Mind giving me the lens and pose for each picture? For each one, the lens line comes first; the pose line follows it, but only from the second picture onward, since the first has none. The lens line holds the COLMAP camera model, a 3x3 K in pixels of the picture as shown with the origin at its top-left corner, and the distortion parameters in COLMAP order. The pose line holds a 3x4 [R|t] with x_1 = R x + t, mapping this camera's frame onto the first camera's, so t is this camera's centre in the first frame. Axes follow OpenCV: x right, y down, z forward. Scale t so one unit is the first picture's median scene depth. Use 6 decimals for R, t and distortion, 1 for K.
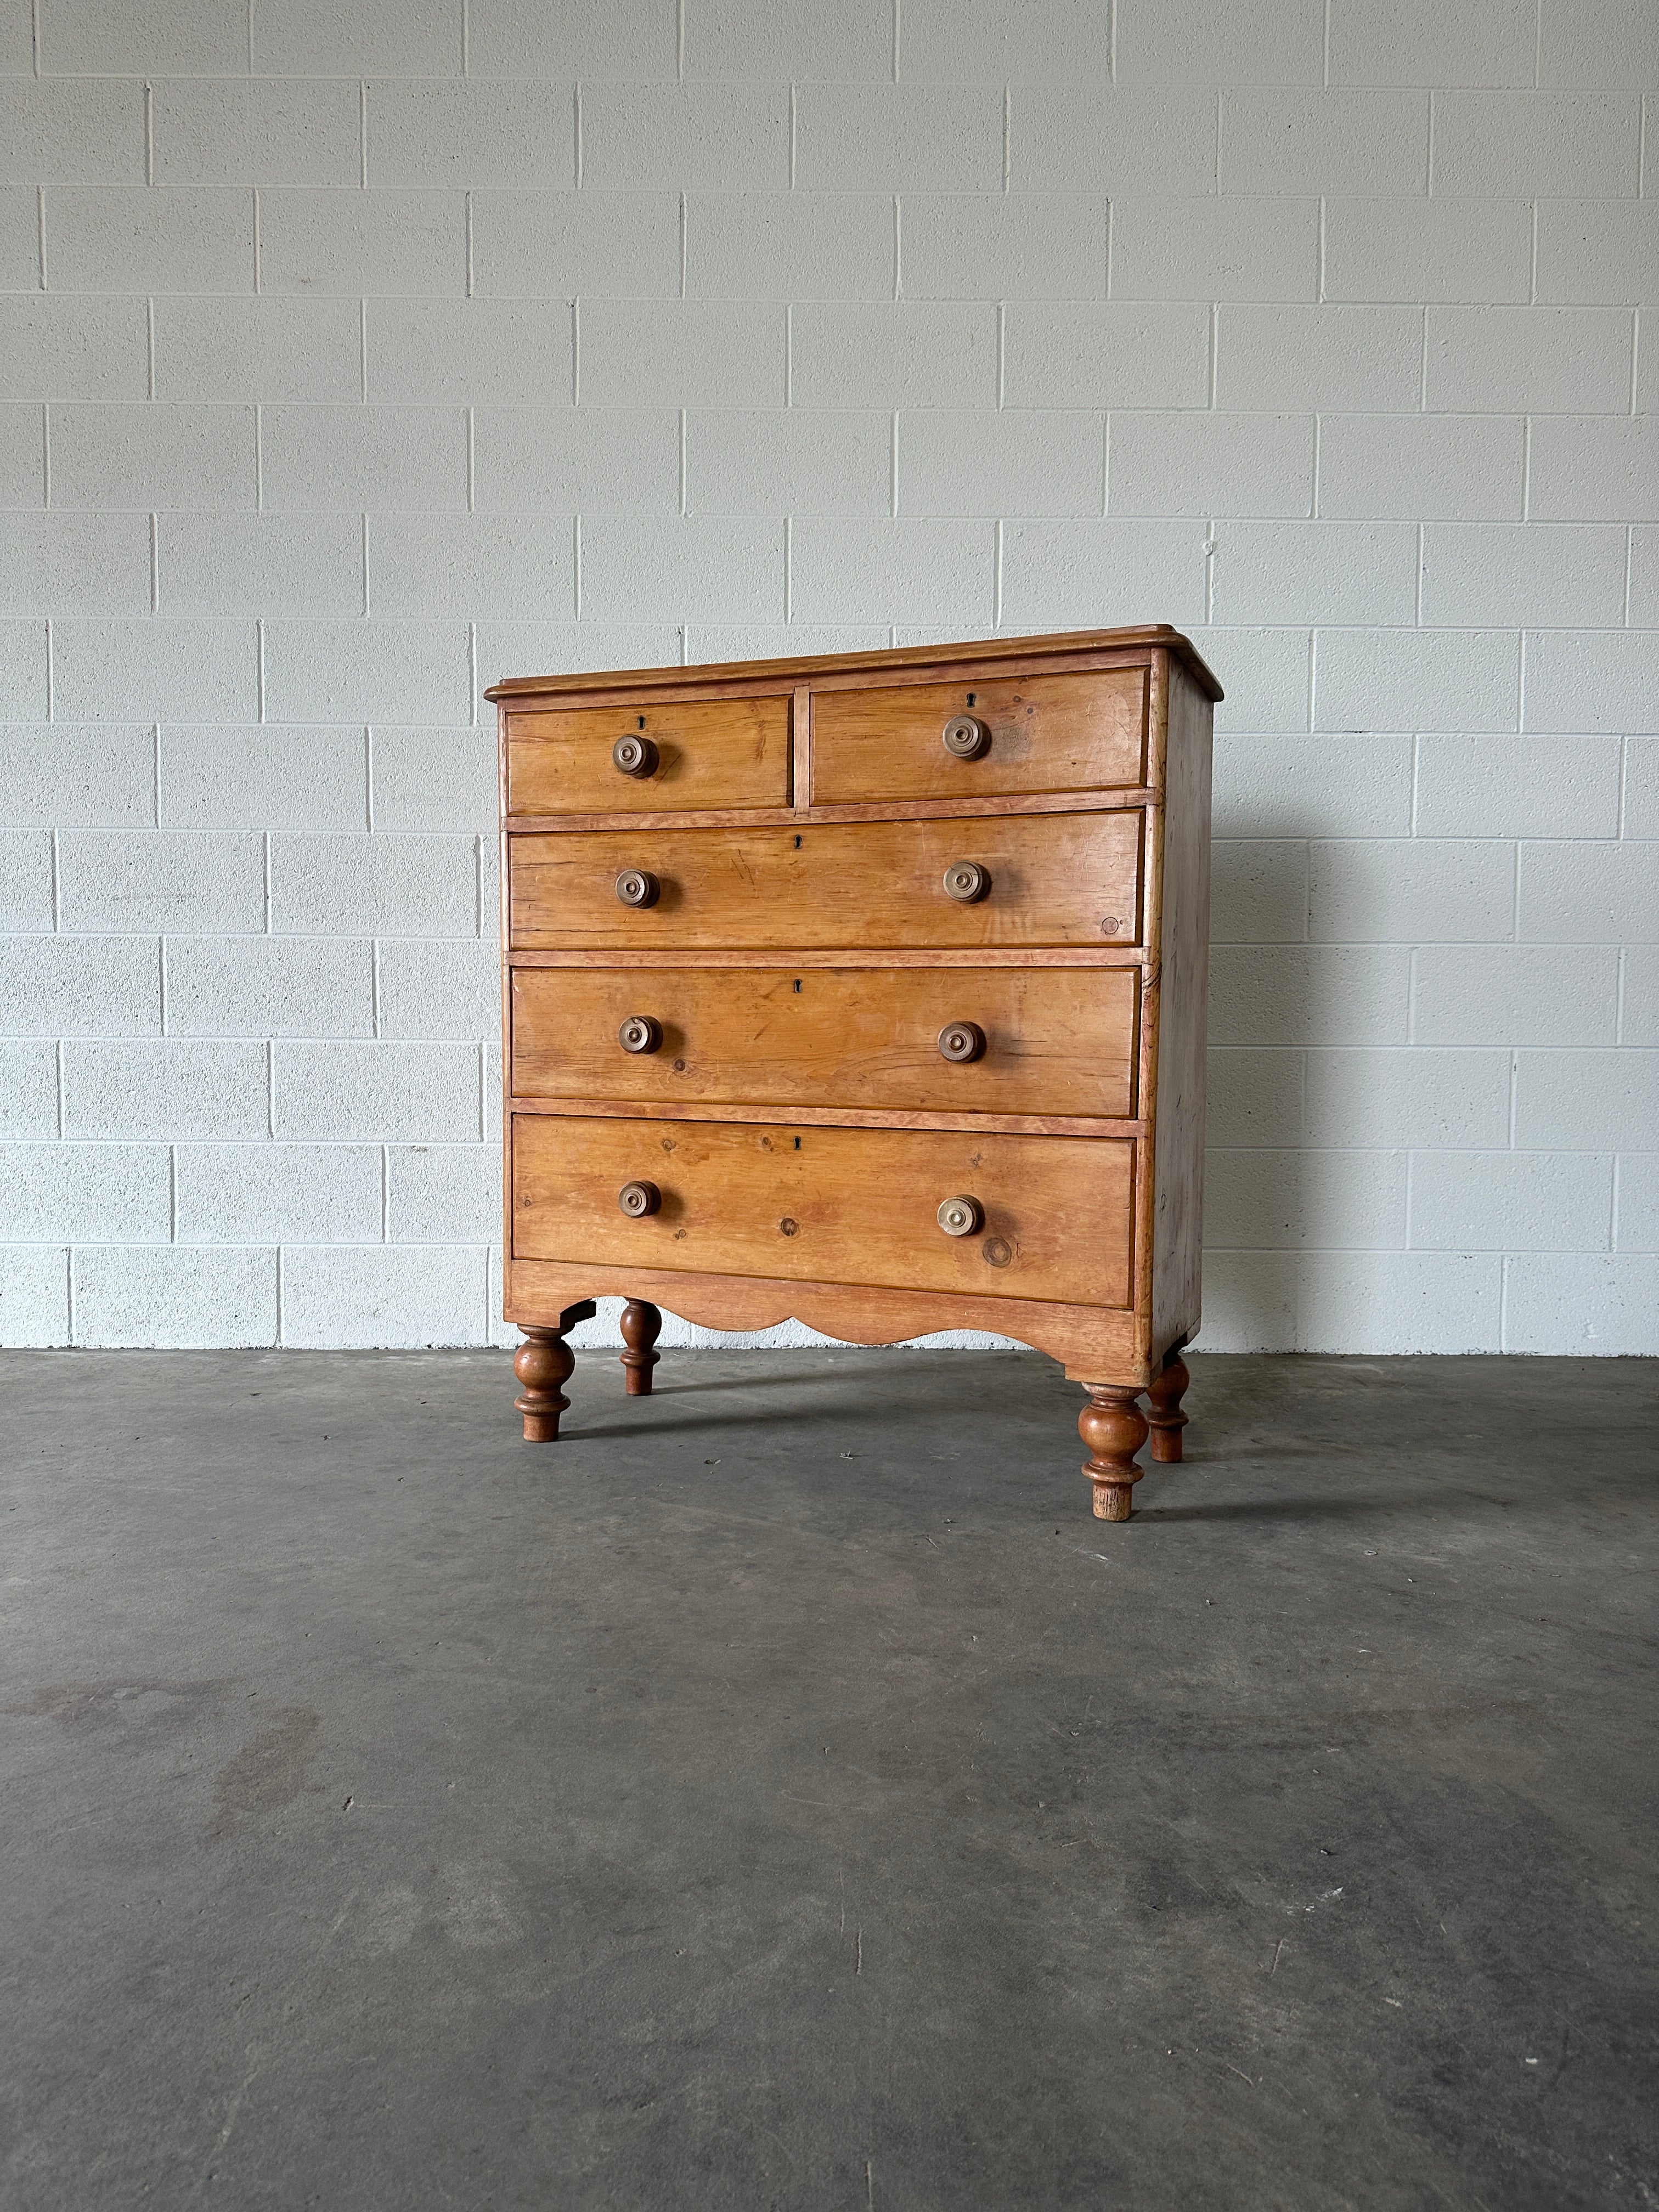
lens RADIAL K [[1548.3, 0, 835.7], [0, 1548.3, 1105.8], [0, 0, 1]] dist [0.069203, -0.126770]
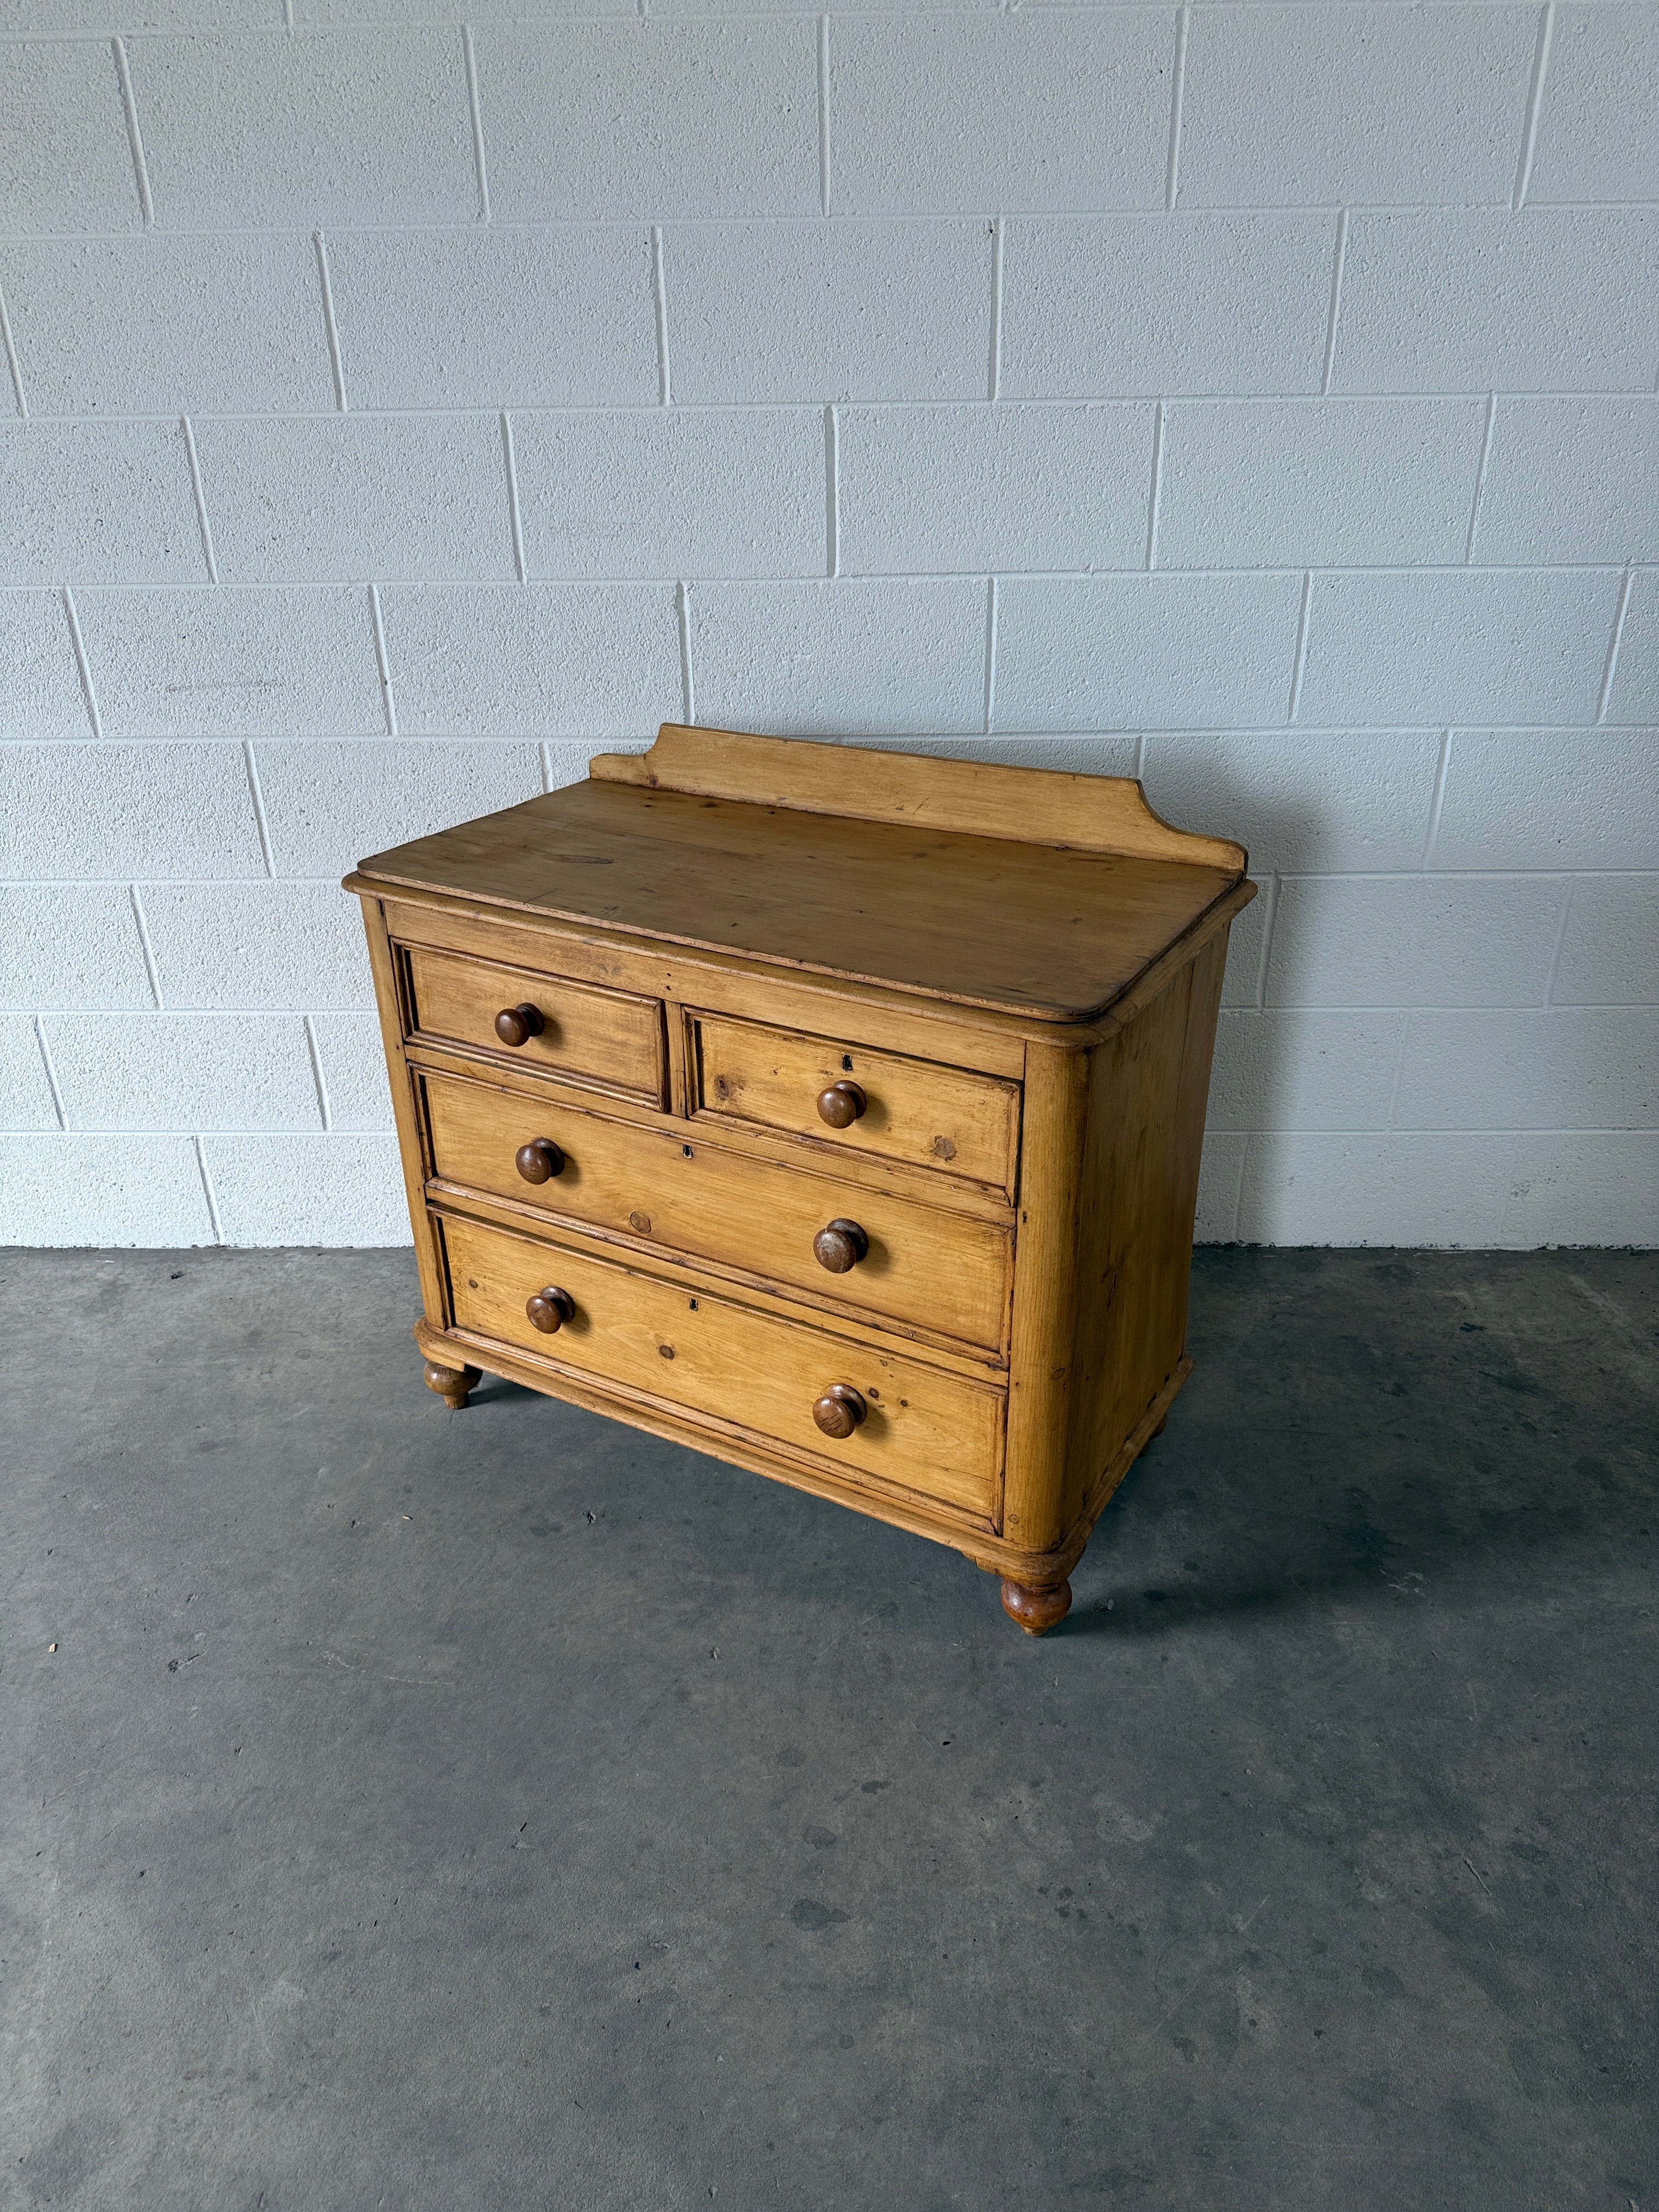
lens RADIAL K [[1569.8, 0, 832.8], [0, 1569.8, 1110.1], [0, 0, 1]] dist [0.008412, -0.016940]
pose [[0.999130, -0.004349, -0.041479, -0.189002], [0.020403, 0.918384, 0.395163, -0.317020], [0.036375, -0.395666, 0.917674, 0.401260]]
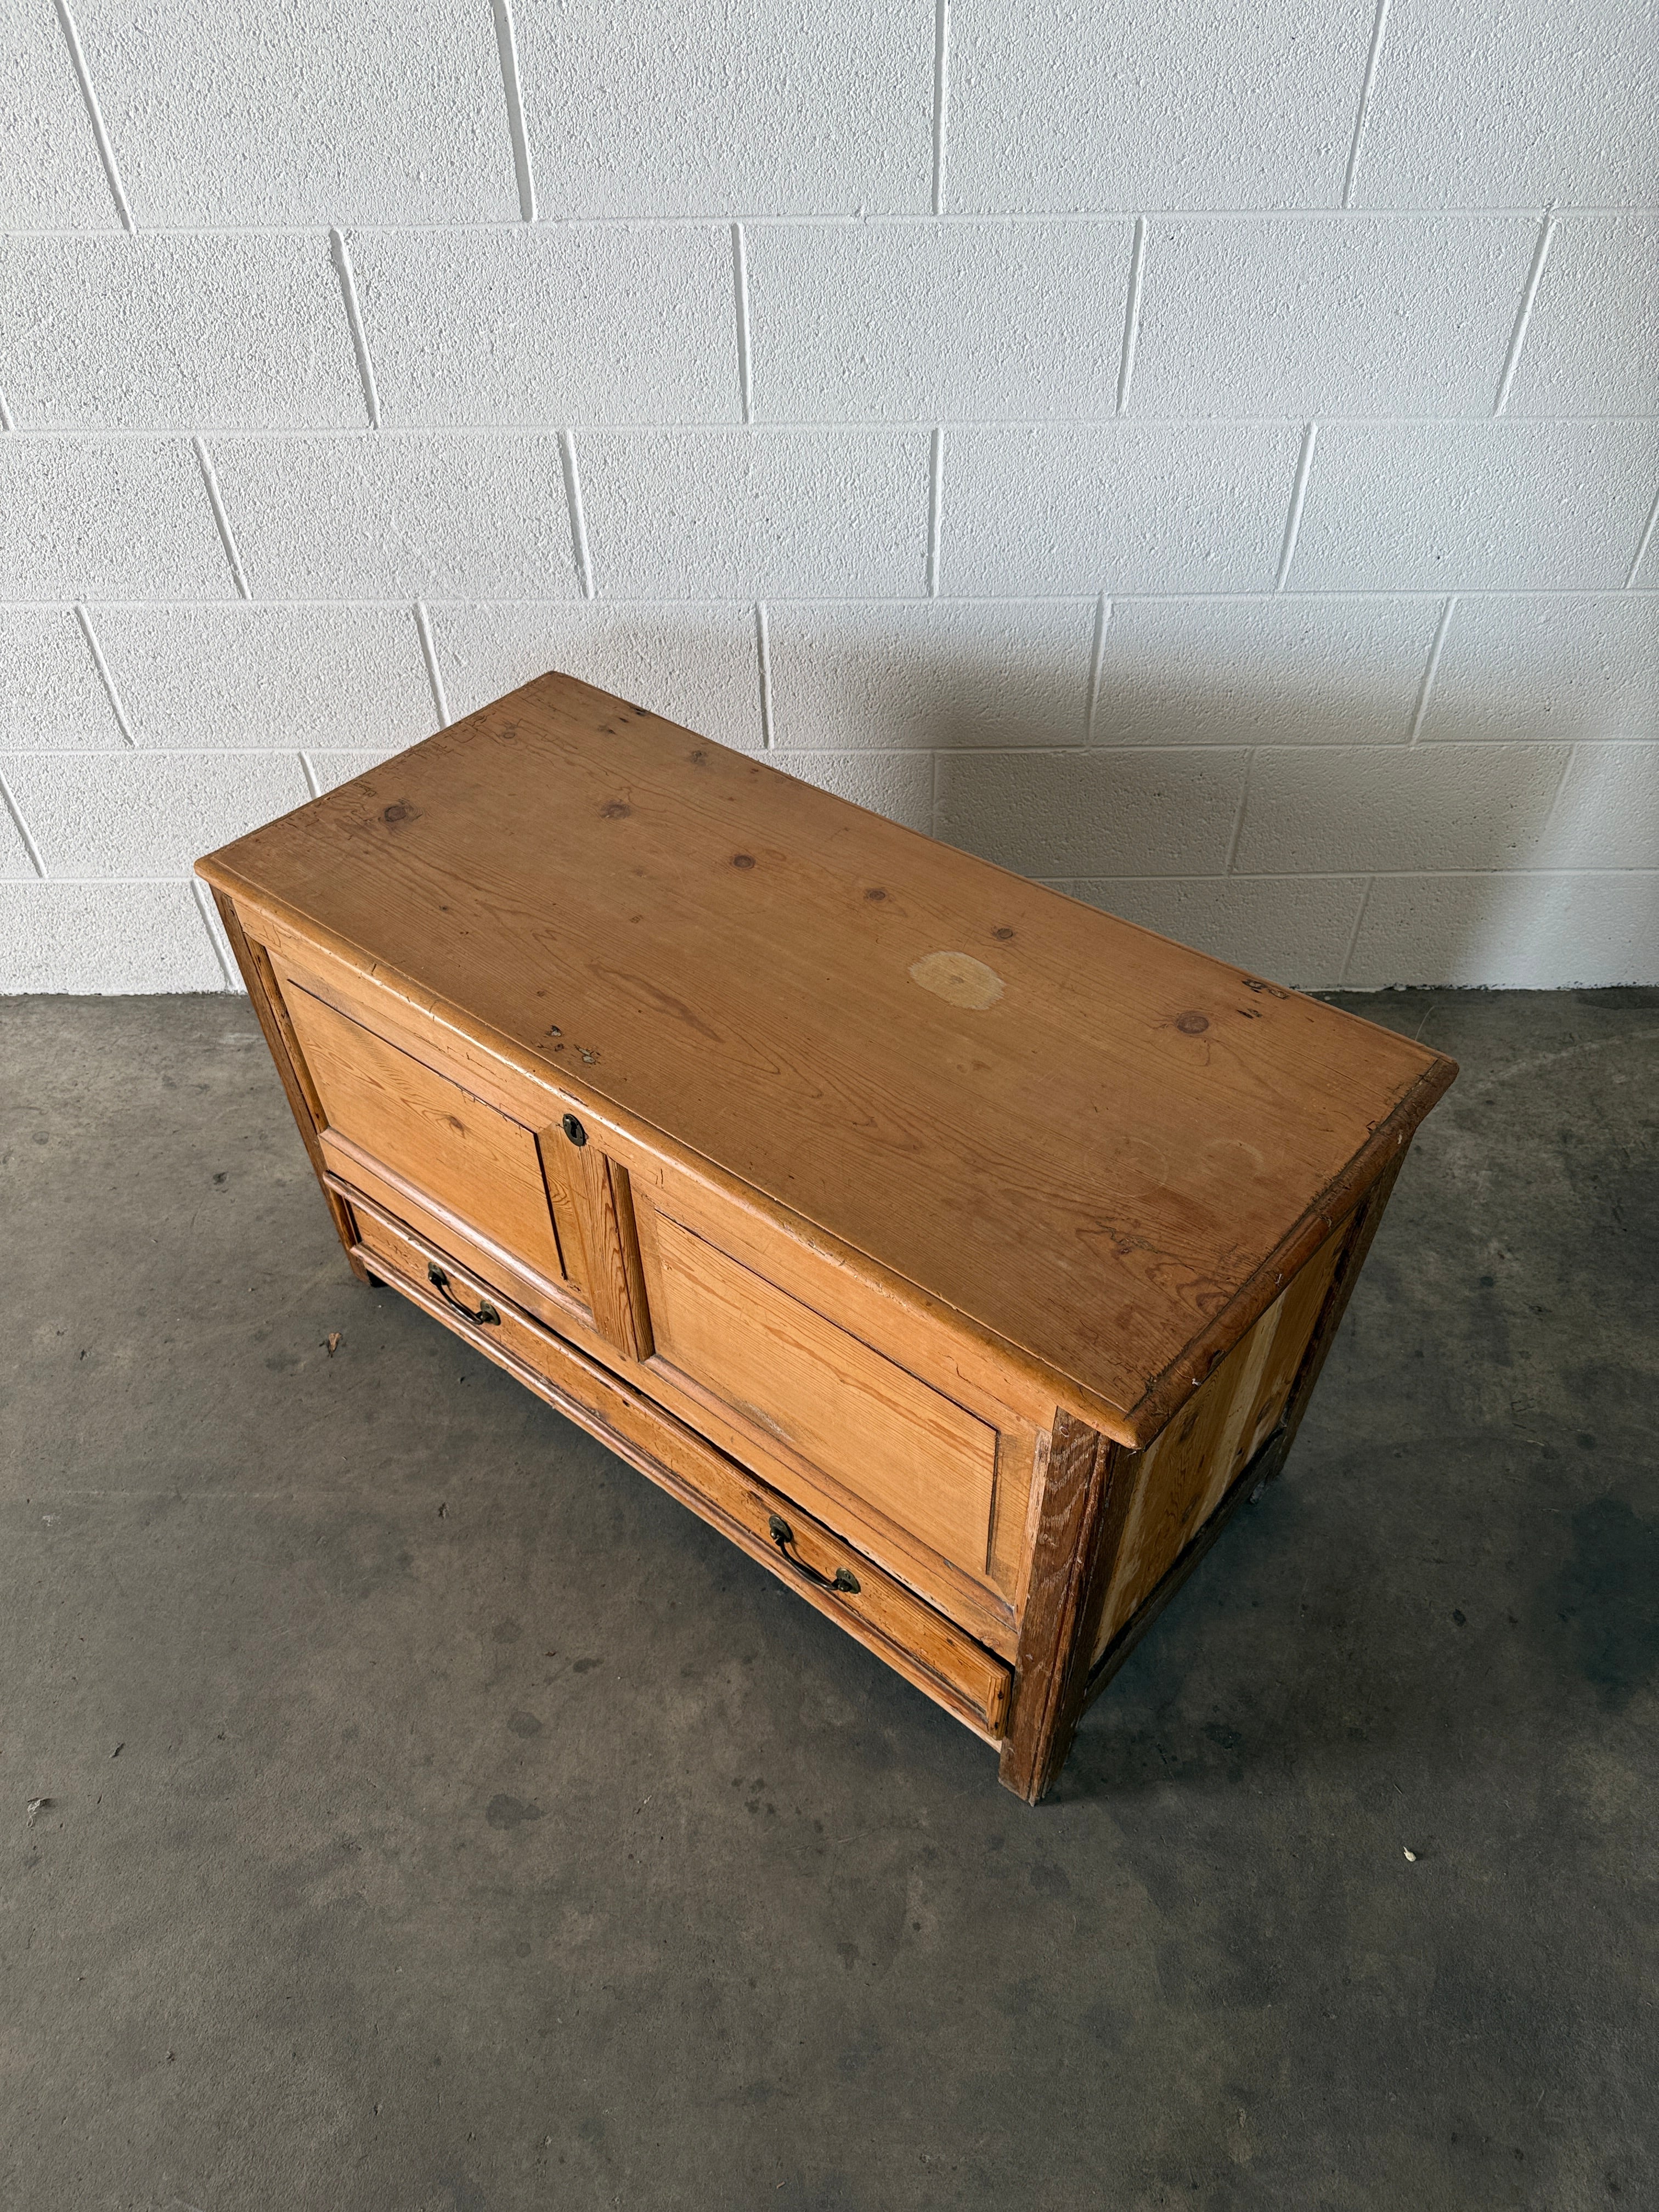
lens RADIAL K [[1565.0, 0, 841.4], [0, 1565.0, 1107.7], [0, 0, 1]] dist [0.031083, -0.056062]
pose [[0.999601, -0.001494, -0.028198, -0.064711], [0.020001, 0.742368, 0.669694, -0.416101], [0.019933, -0.669991, 0.742102, 0.577947]]
